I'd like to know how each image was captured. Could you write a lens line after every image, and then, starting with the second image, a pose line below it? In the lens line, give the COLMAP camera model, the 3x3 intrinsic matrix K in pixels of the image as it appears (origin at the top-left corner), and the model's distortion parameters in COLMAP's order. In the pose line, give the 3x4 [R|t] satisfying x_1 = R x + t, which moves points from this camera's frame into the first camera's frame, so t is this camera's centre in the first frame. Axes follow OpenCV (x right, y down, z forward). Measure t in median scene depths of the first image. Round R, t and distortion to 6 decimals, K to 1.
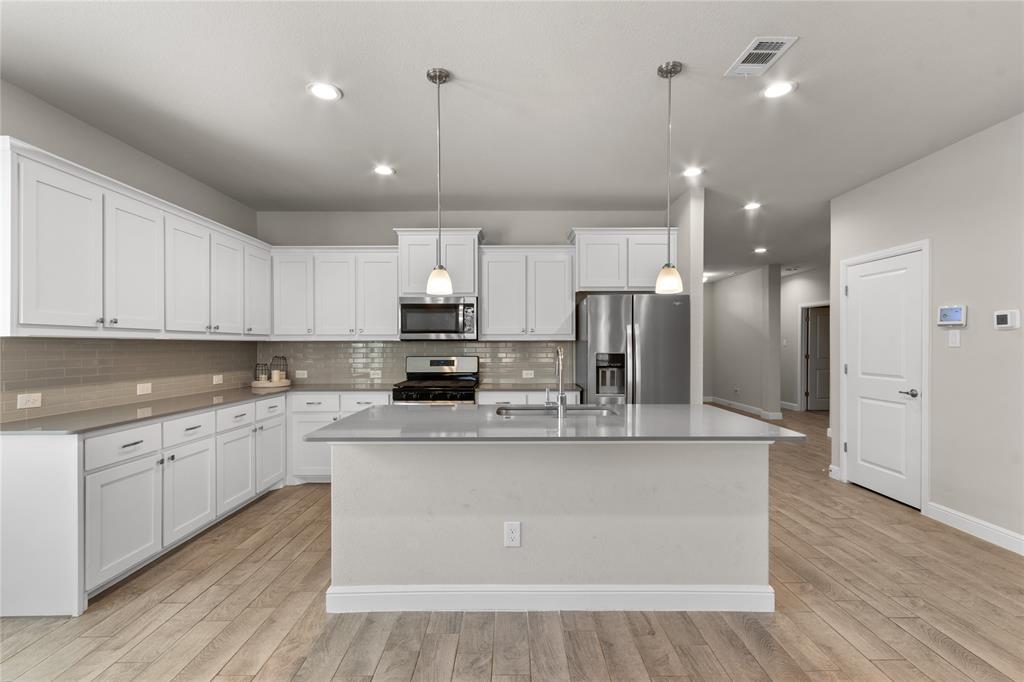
lens RADIAL K [[448.8, 0, 514.6], [0, 448.8, 344.5], [0, 0, 1]] dist [0.006858, -0.000584]
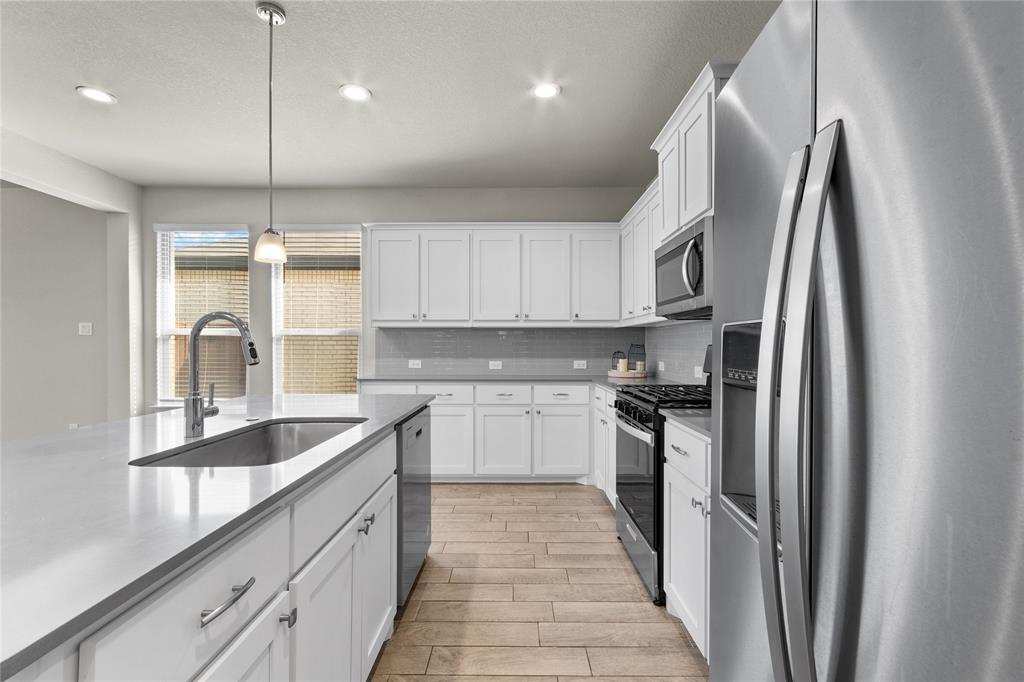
lens RADIAL K [[448.8, 0, 515.4], [0, 448.8, 344.9], [0, 0, 1]] dist [0.006858, -0.000584]
pose [[-0.019576, 0.019297, -0.999622, 0.479746], [0.004780, 0.999804, 0.019206, 0.013280], [0.999797, -0.004402, -0.019665, 1.027513]]
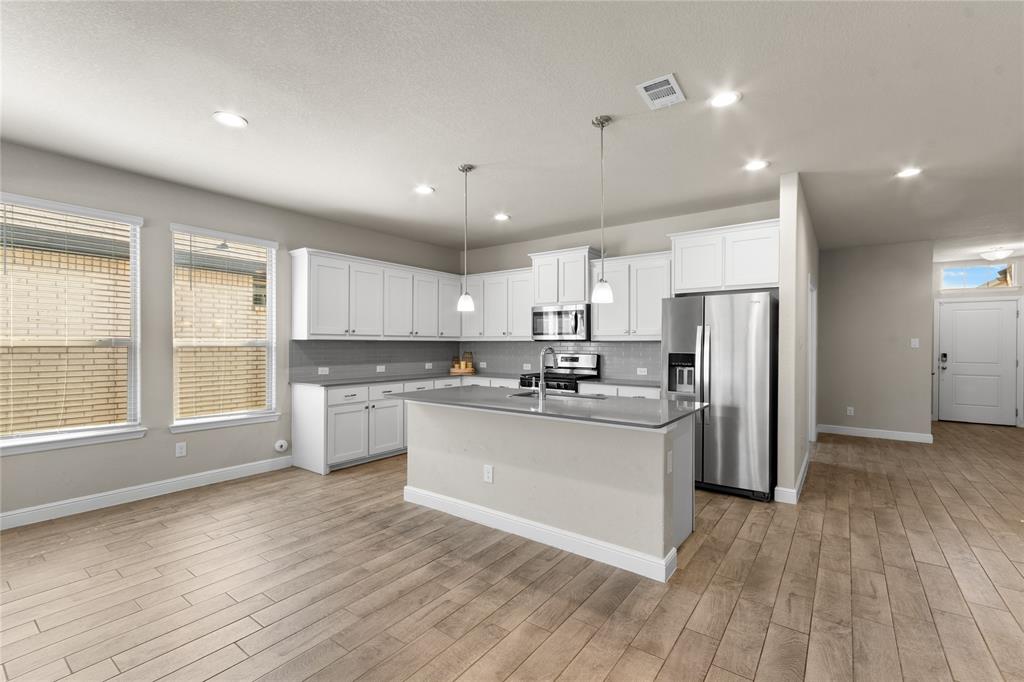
lens RADIAL K [[448.8, 0, 513.0], [0, 448.8, 339.8], [0, 0, 1]] dist [0.006858, -0.000584]
pose [[0.802045, -0.001486, -0.597262, 0.591389], [-0.002828, 0.999976, -0.006286, -0.004231], [0.597257, 0.006731, 0.802022, -0.083234]]
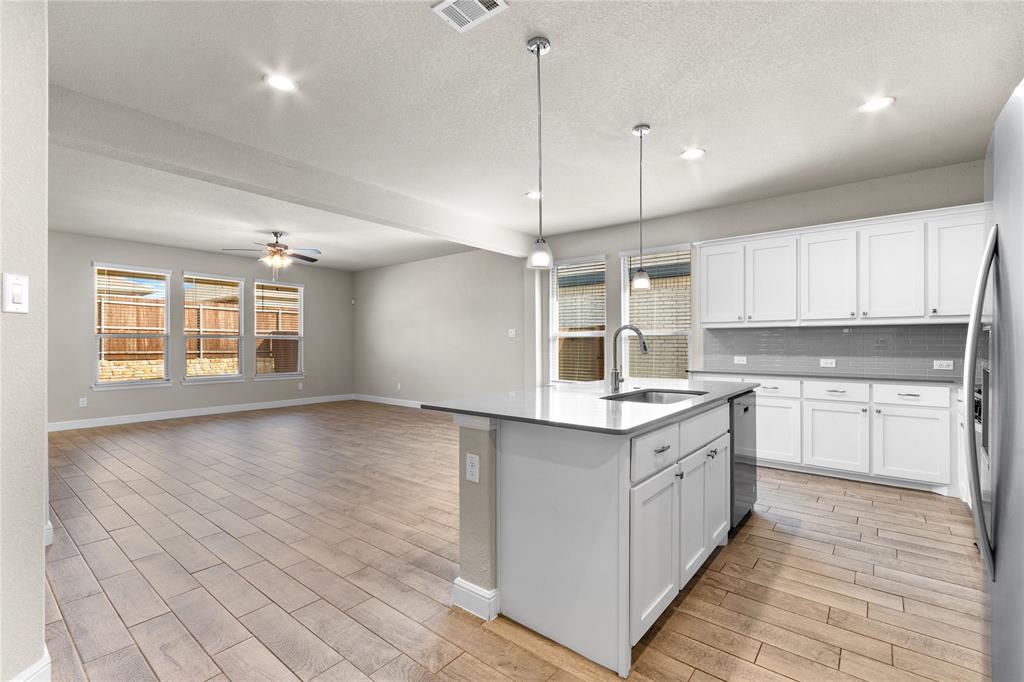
lens RADIAL K [[448.8, 0, 515.0], [0, 448.8, 343.2], [0, 0, 1]] dist [0.006858, -0.000584]
pose [[-0.642323, 0.019701, -0.766181, 0.770719], [0.017396, 0.999787, 0.011124, 0.007931], [0.766236, -0.006184, -0.642529, 1.088364]]
